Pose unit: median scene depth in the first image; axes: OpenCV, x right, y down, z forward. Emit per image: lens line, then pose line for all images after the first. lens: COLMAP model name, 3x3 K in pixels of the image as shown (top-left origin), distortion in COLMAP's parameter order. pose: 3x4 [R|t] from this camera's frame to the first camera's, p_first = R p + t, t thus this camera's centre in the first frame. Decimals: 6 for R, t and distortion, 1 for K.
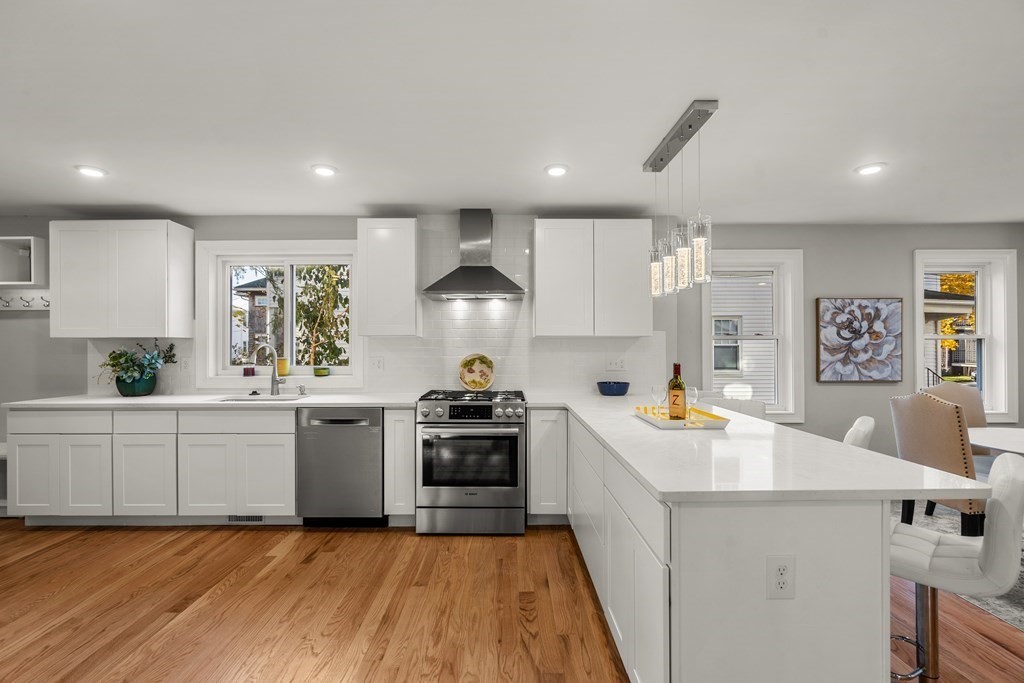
lens RADIAL K [[463.0, 0, 507.5], [0, 463.0, 346.8], [0, 0, 1]] dist [-0.002673, 0.000433]
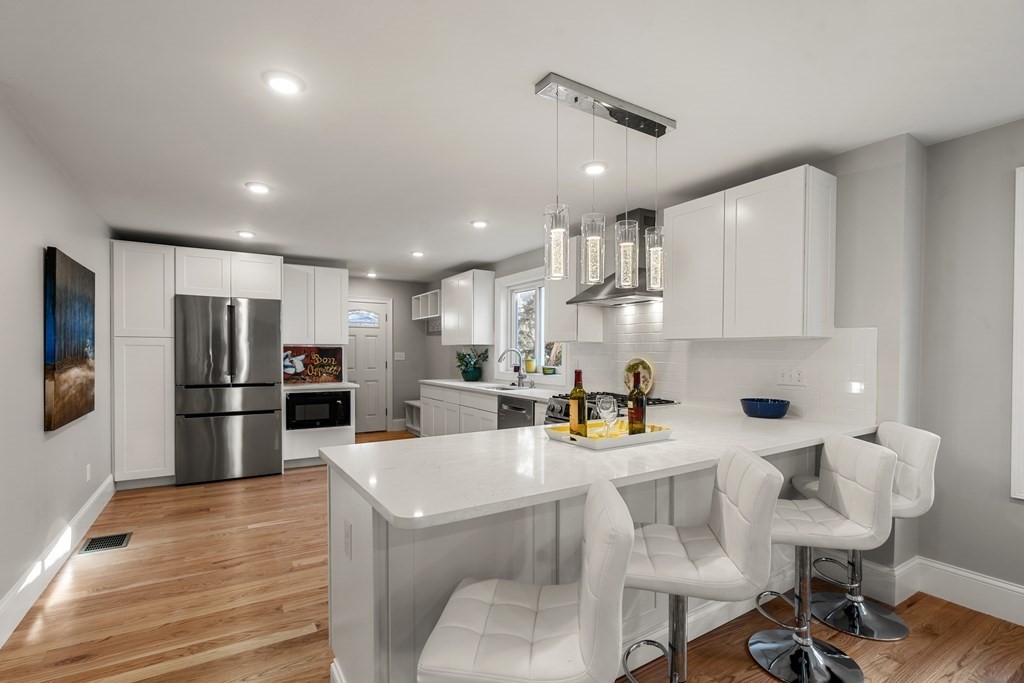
lens RADIAL K [[471.8, 0, 502.8], [0, 471.8, 360.4], [0, 0, 1]] dist [0.000226, 0.000209]
pose [[0.518854, 0.019523, -0.854640, 0.629770], [-0.004909, 0.999791, 0.019858, 0.000822], [0.854849, -0.006108, 0.518841, 0.237031]]
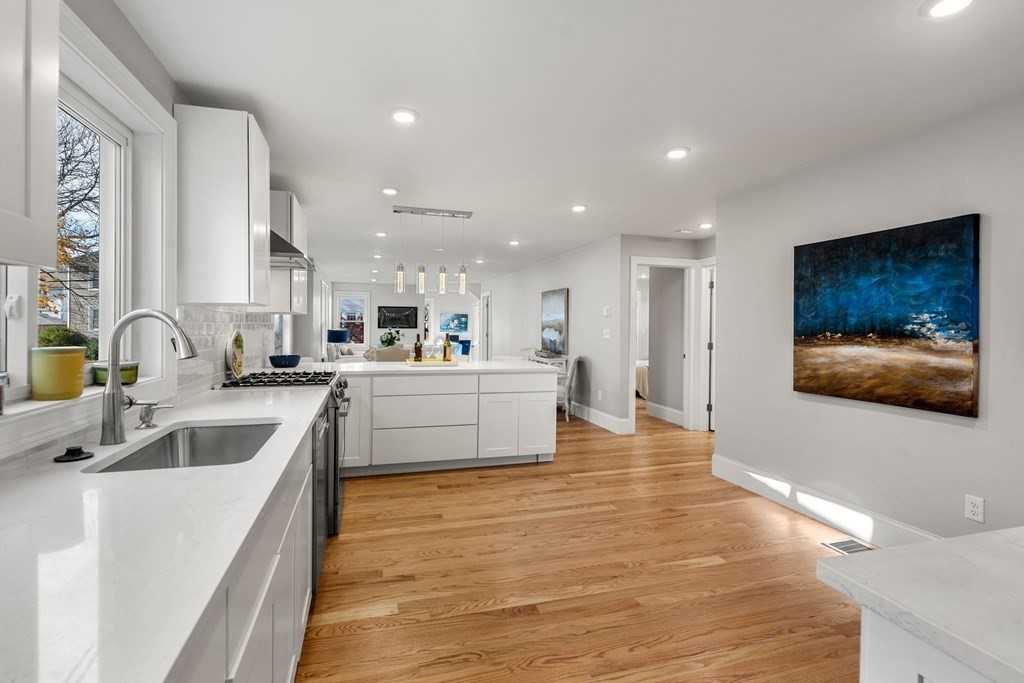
lens RADIAL K [[468.3, 0, 503.8], [0, 468.3, 328.1], [0, 0, 1]] dist [-0.000283, 0.000530]
pose [[-0.281259, -0.003572, 0.959625, -0.941898], [-0.007676, 0.999969, 0.001473, 0.006009], [-0.959601, -0.006952, -0.281278, 0.781658]]
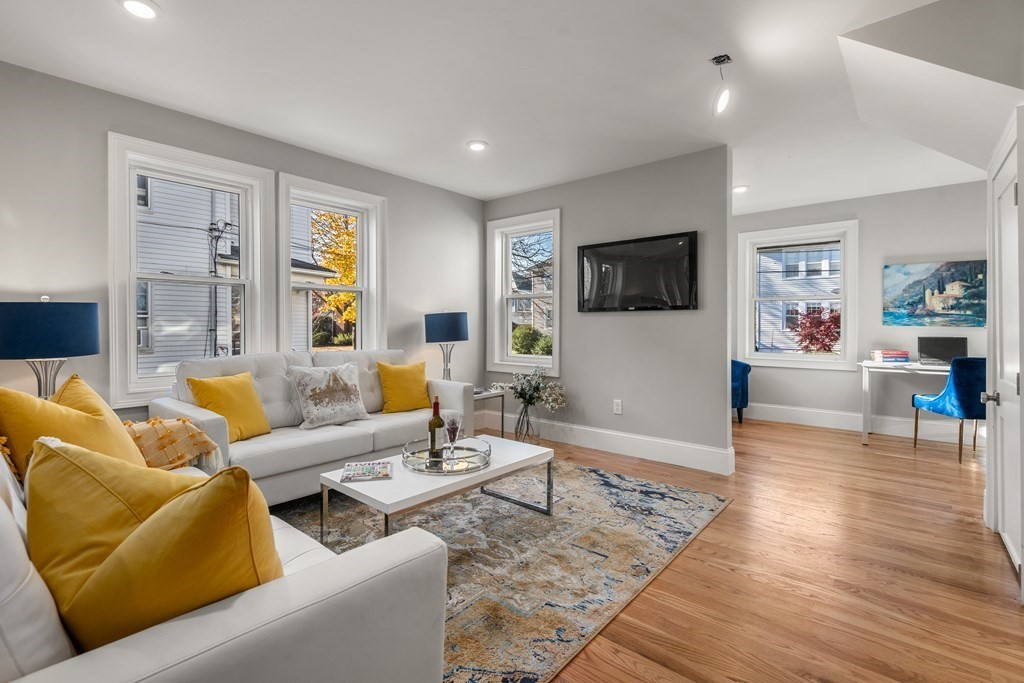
lens RADIAL K [[468.3, 0, 503.8], [0, 468.3, 328.1], [0, 0, 1]] dist [-0.000283, 0.000530]
pose [[0.653996, -0.001551, 0.756496, 1.512869], [-0.002485, 0.999988, 0.004199, 0.050745], [-0.756494, -0.004626, 0.653985, 0.120697]]
